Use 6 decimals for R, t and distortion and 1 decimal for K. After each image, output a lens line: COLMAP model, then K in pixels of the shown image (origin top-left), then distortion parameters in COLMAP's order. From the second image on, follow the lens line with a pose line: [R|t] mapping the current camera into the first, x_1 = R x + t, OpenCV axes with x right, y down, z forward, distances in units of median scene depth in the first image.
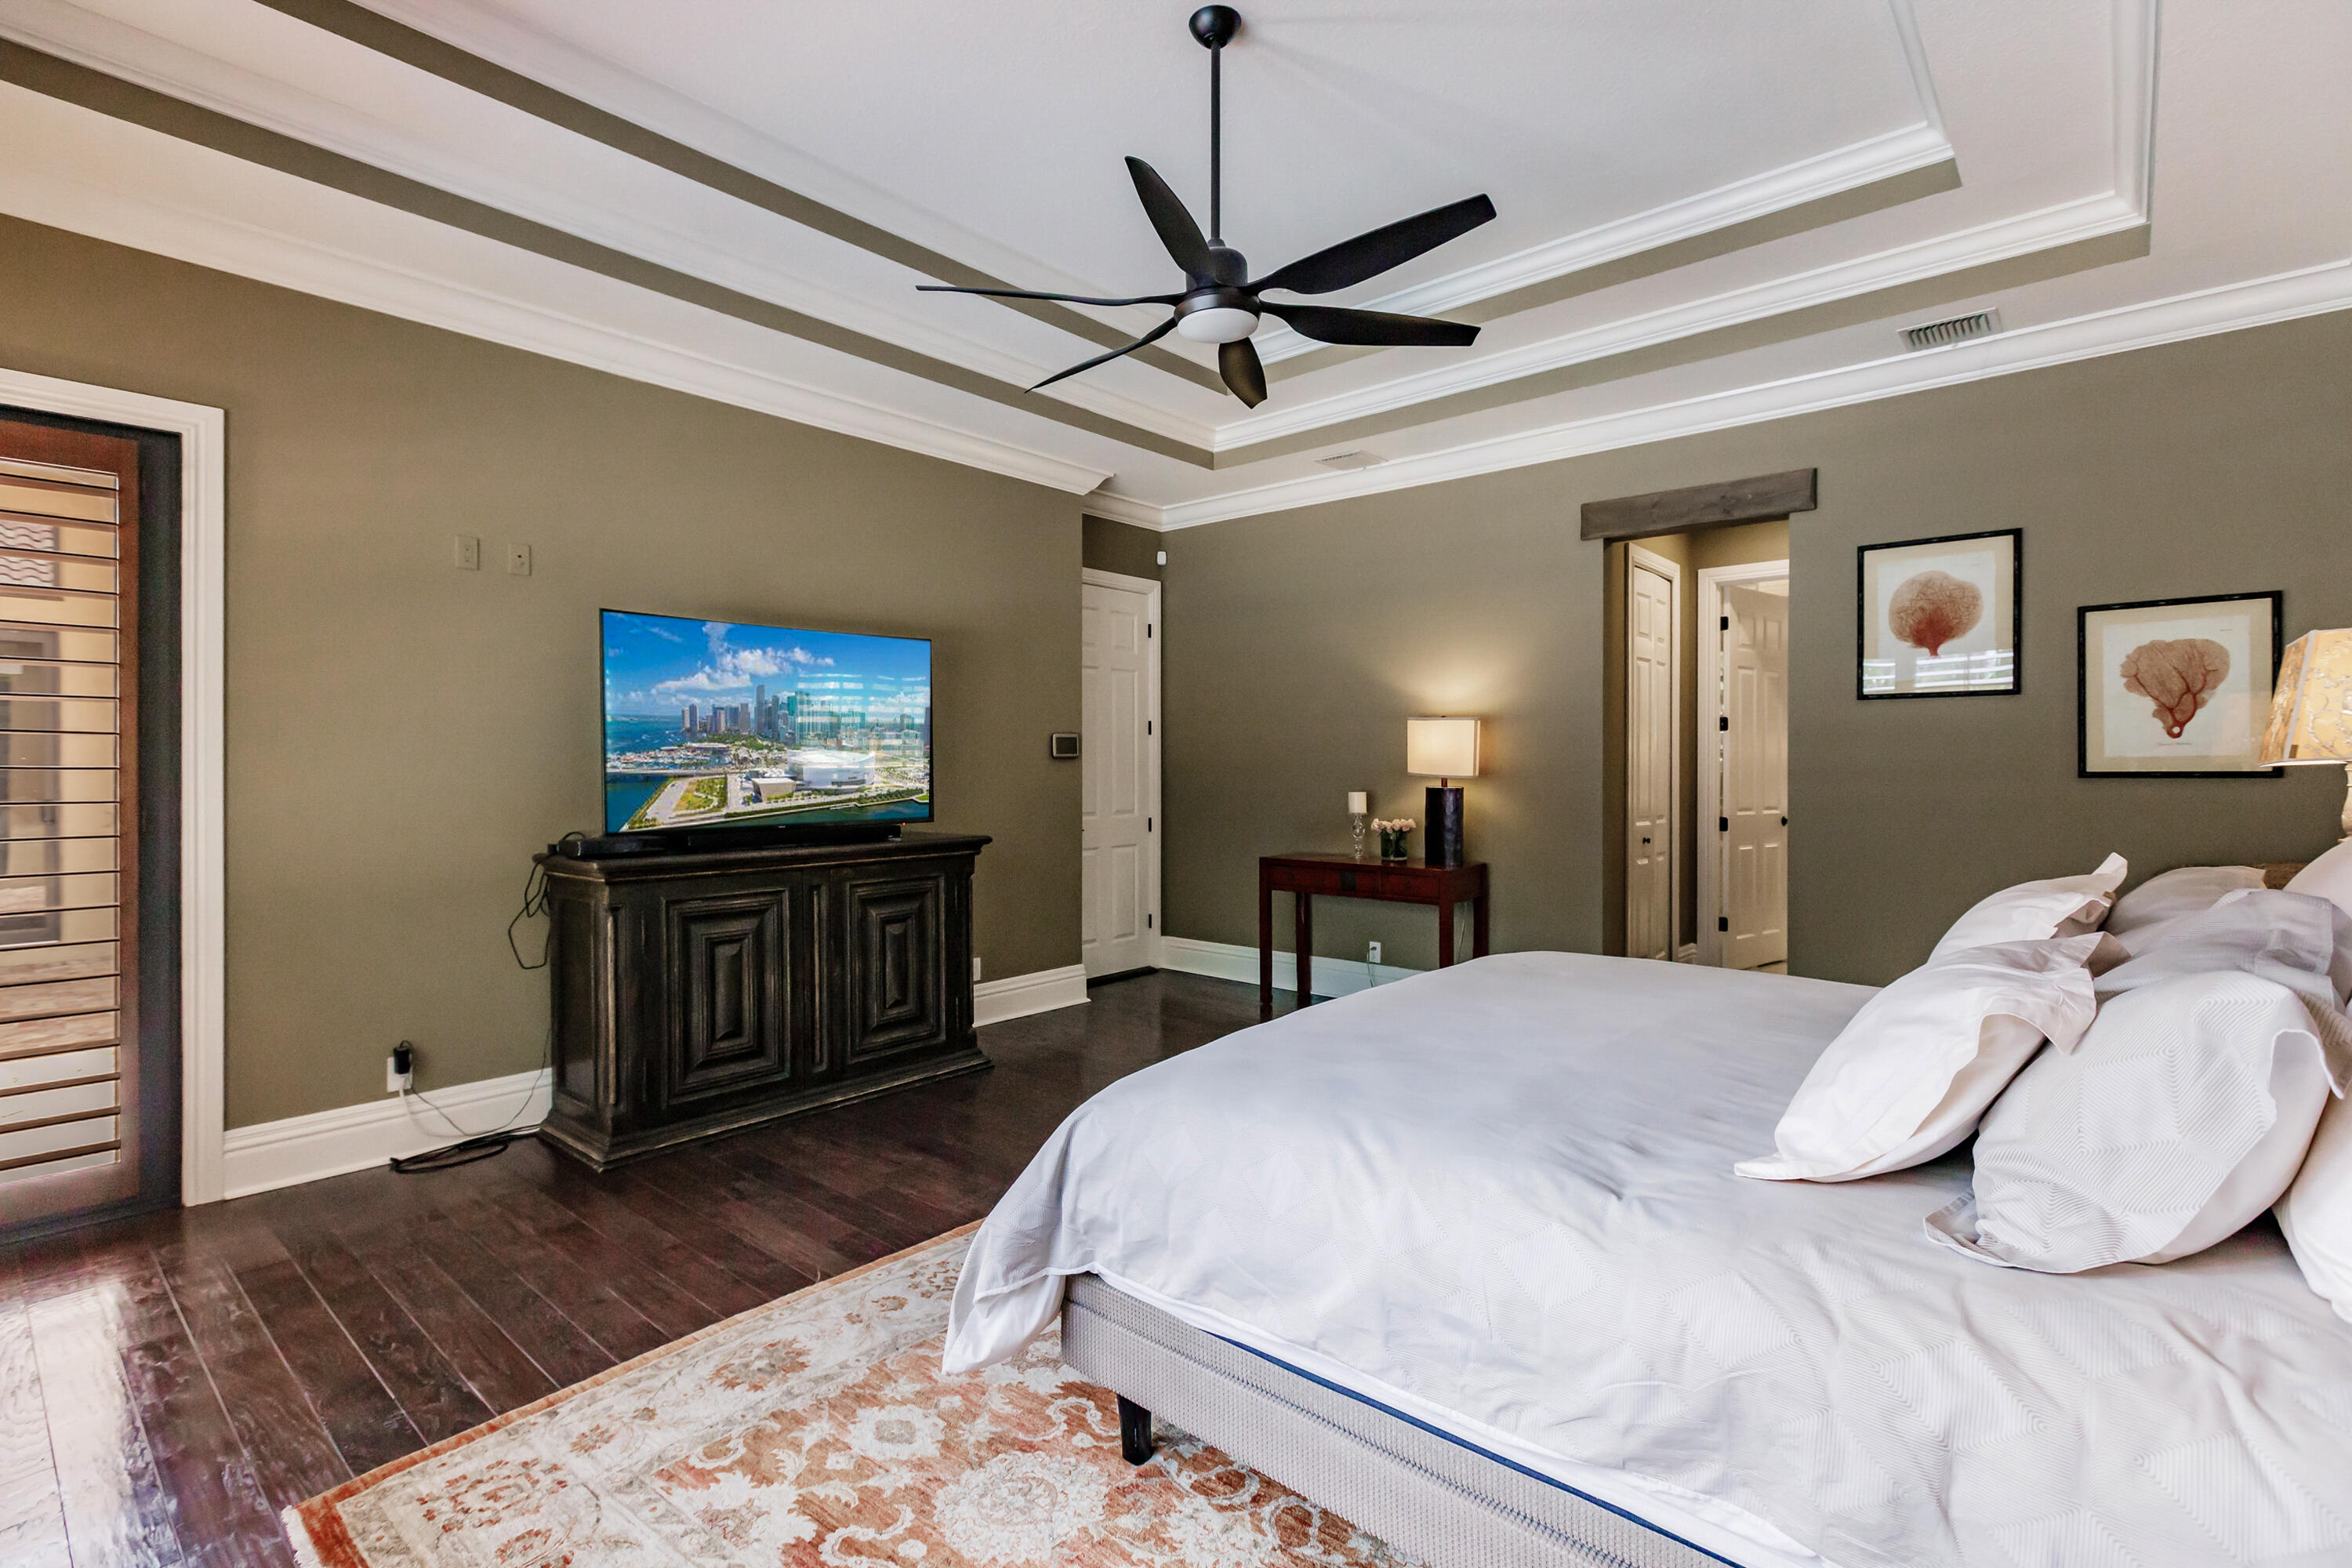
lens RADIAL K [[1090.3, 0, 1143.3], [0, 1090.3, 780.5], [0, 0, 1]] dist [-0.023037, -0.000062]
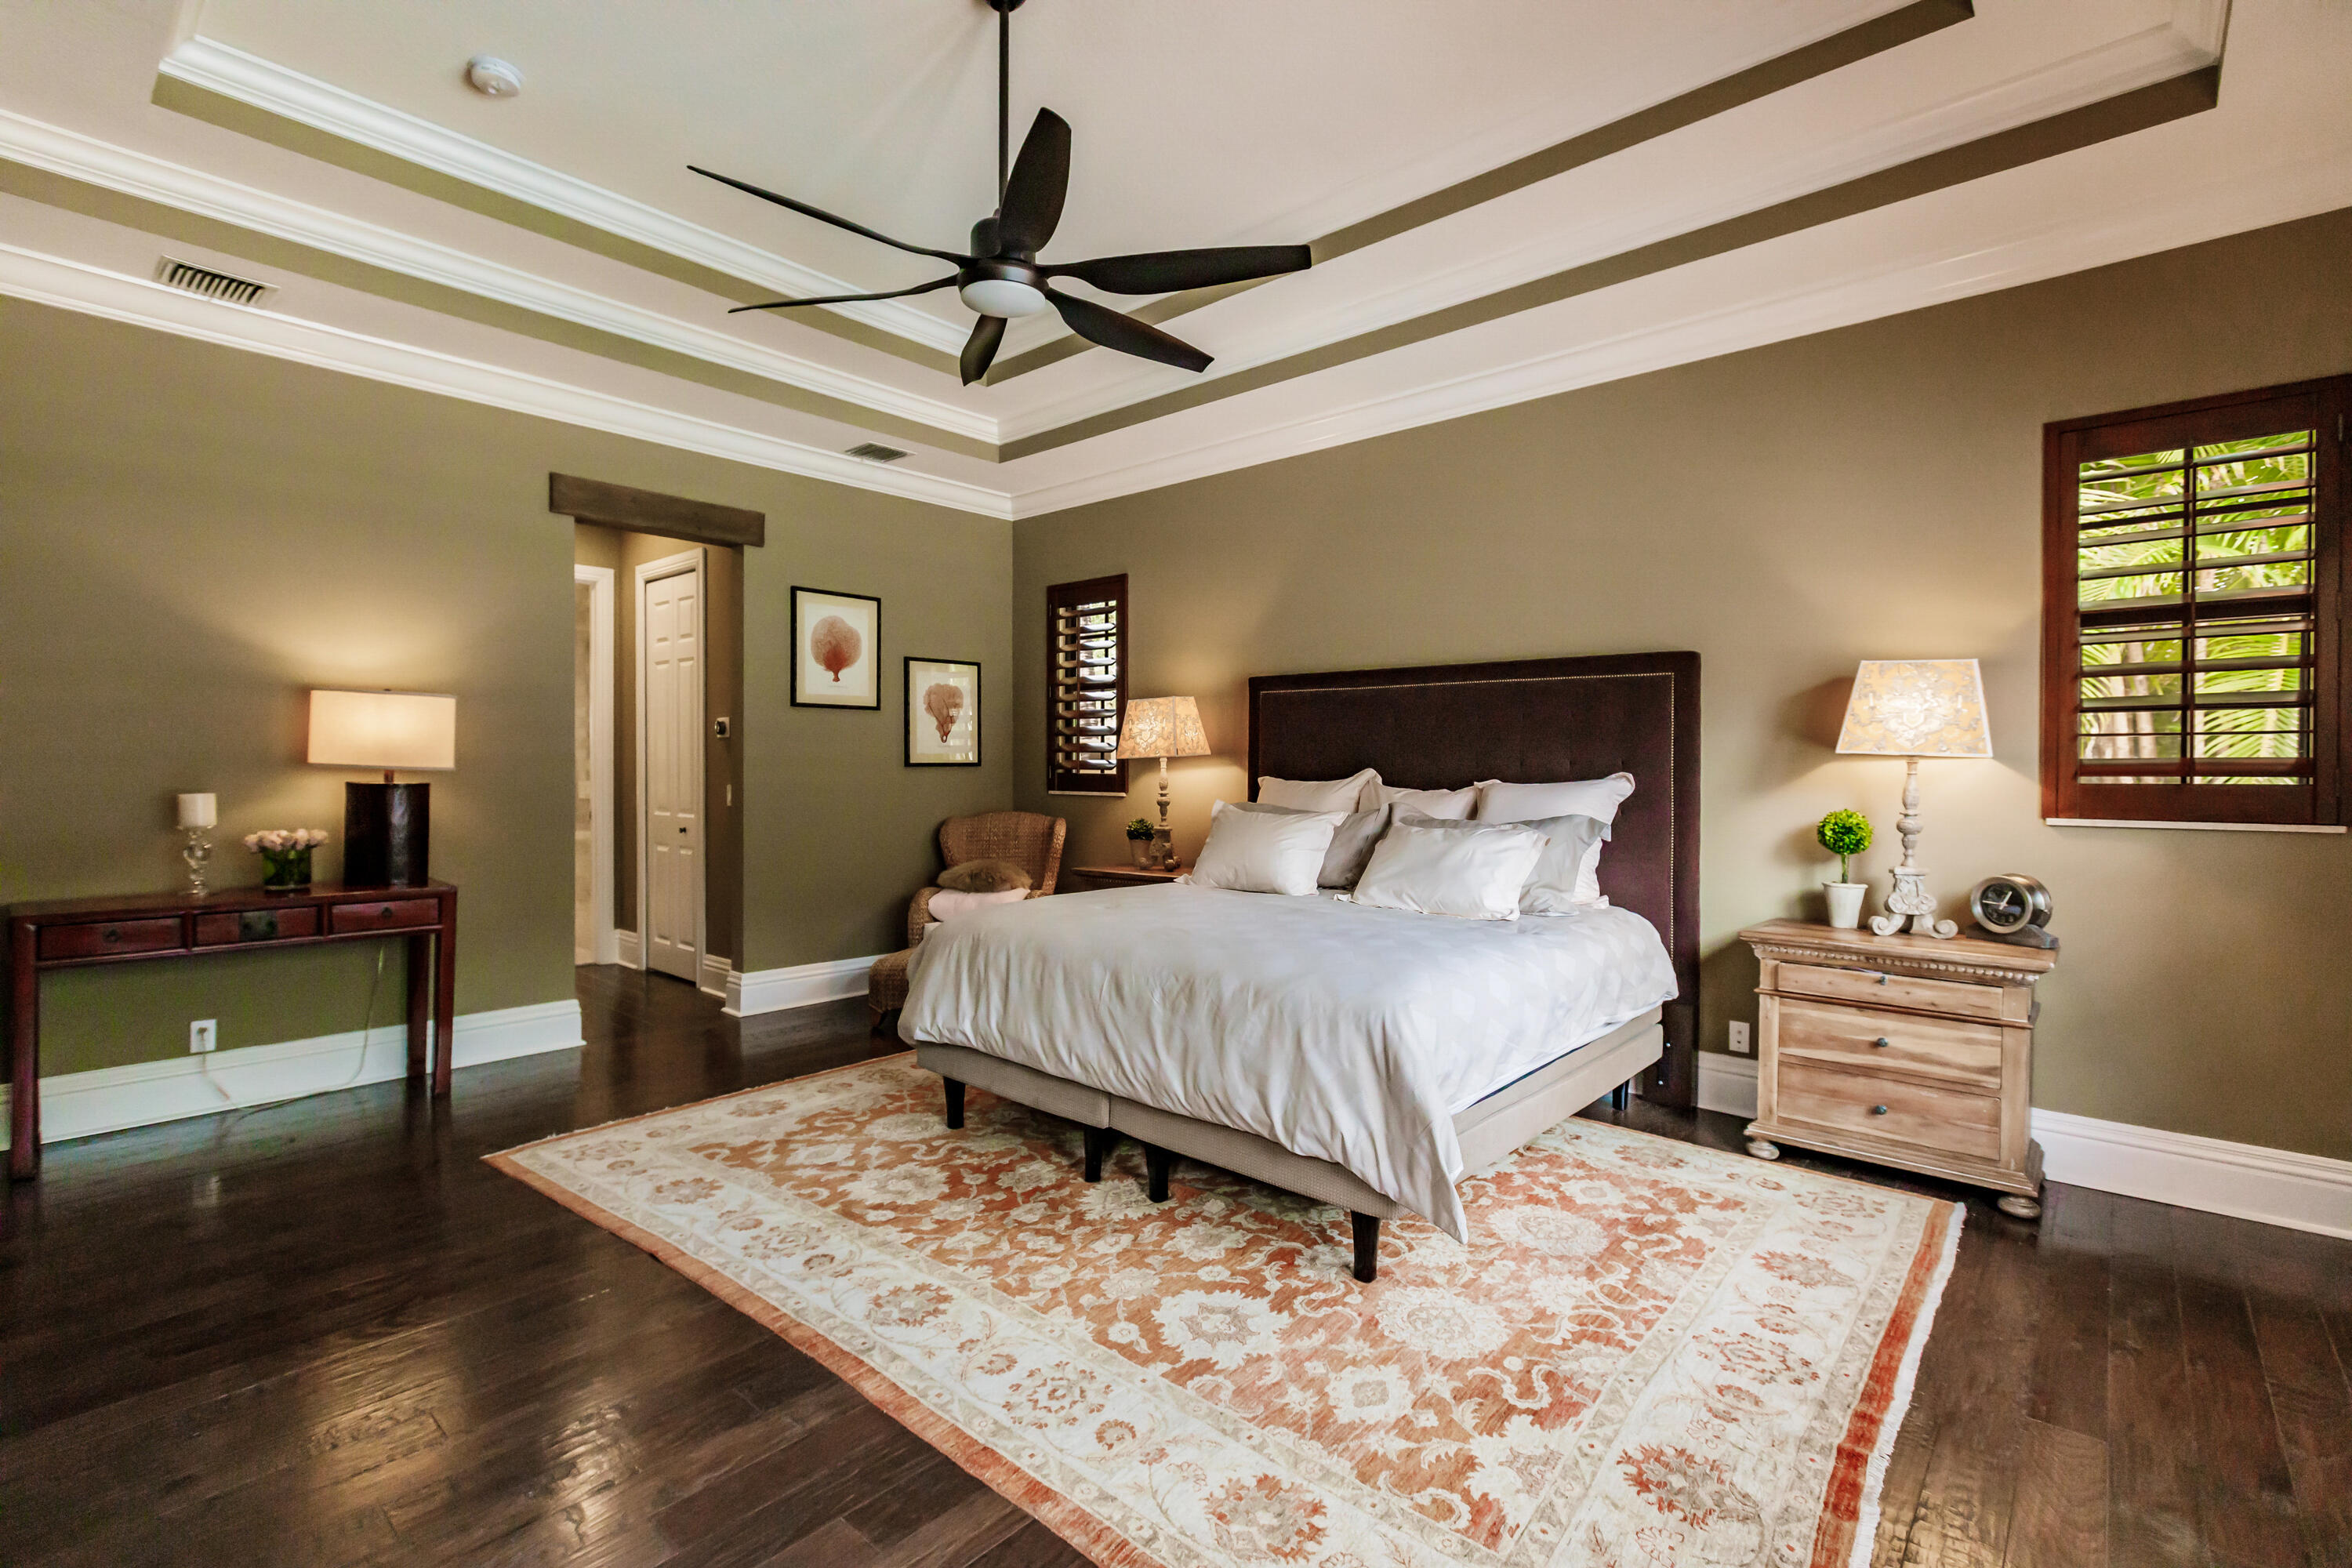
lens RADIAL K [[1059.1, 0, 1169.8], [0, 1059.1, 764.6], [0, 0, 1]] dist [0.024666, 0.000182]
pose [[-0.006424, -0.003349, 0.999974, -0.686985], [0.004226, 0.999985, 0.003376, -0.009499], [-0.999970, 0.004247, -0.006410, 0.647141]]
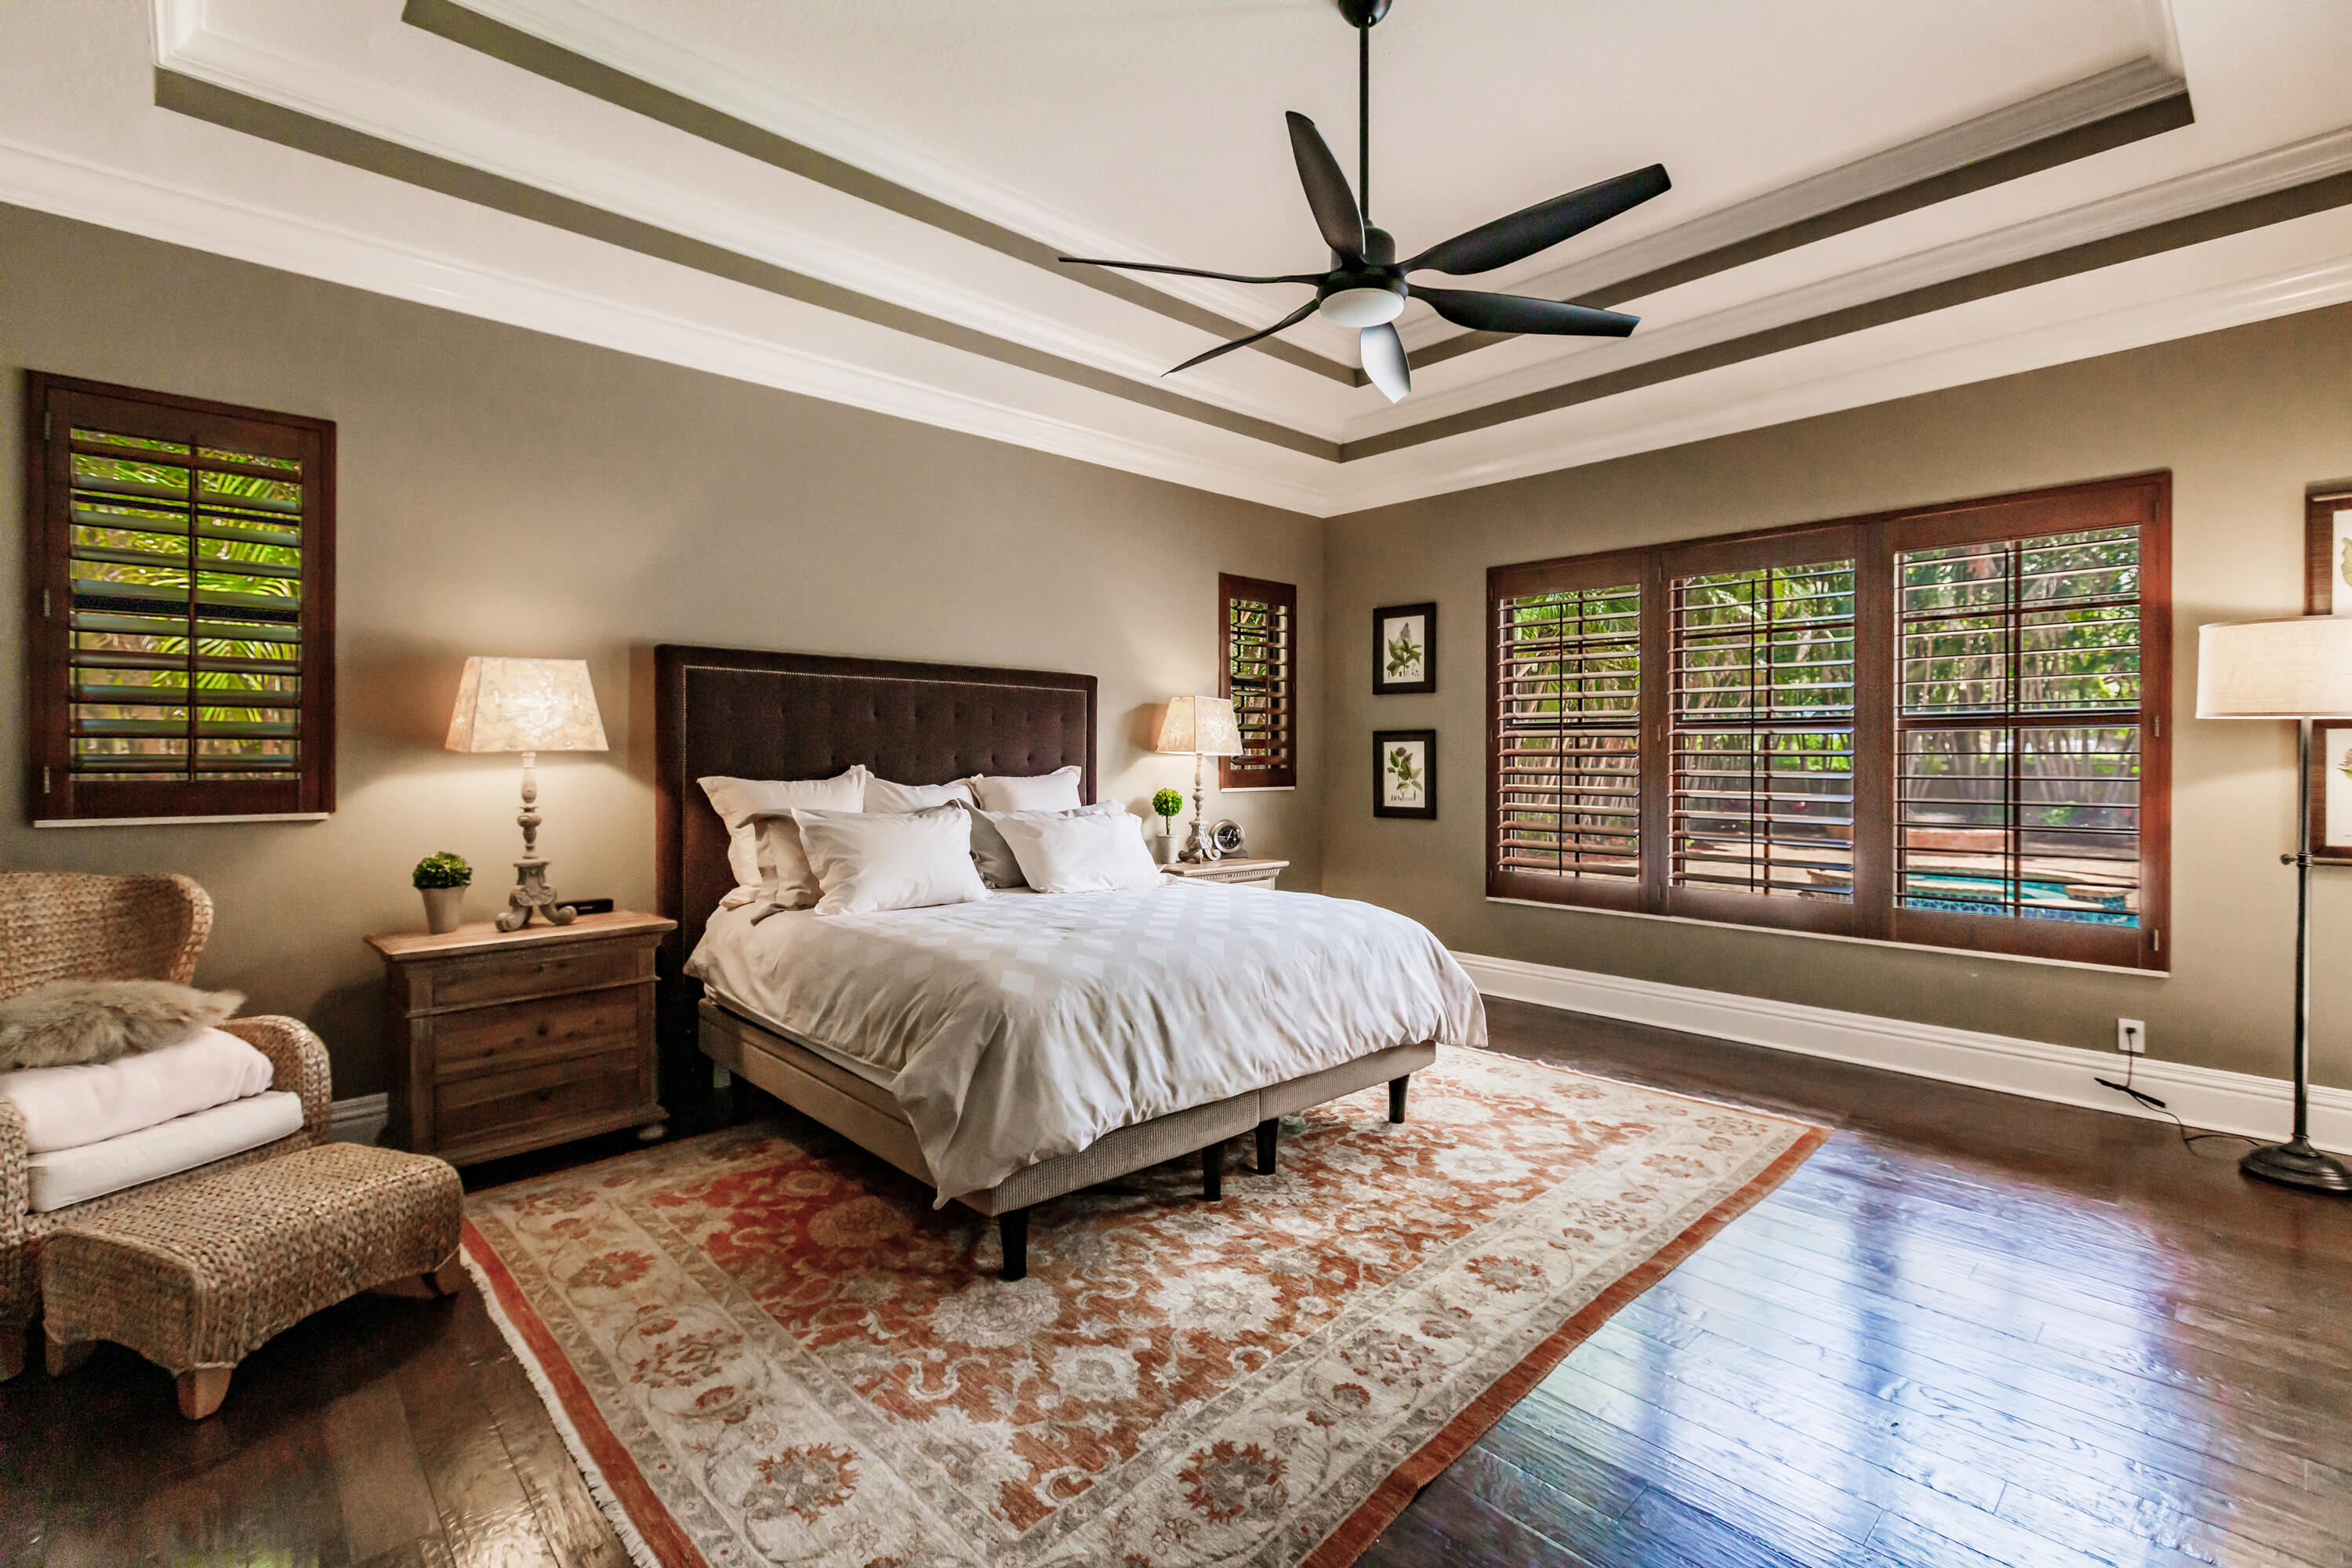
lens RADIAL K [[1059.1, 0, 1169.8], [0, 1059.1, 764.6], [0, 0, 1]] dist [0.024666, 0.000182]
pose [[-0.995909, 0.000167, 0.090362, 0.119698], [0.001346, 0.999915, 0.012984, -0.015904], [-0.090352, 0.013052, -0.995824, 1.506361]]
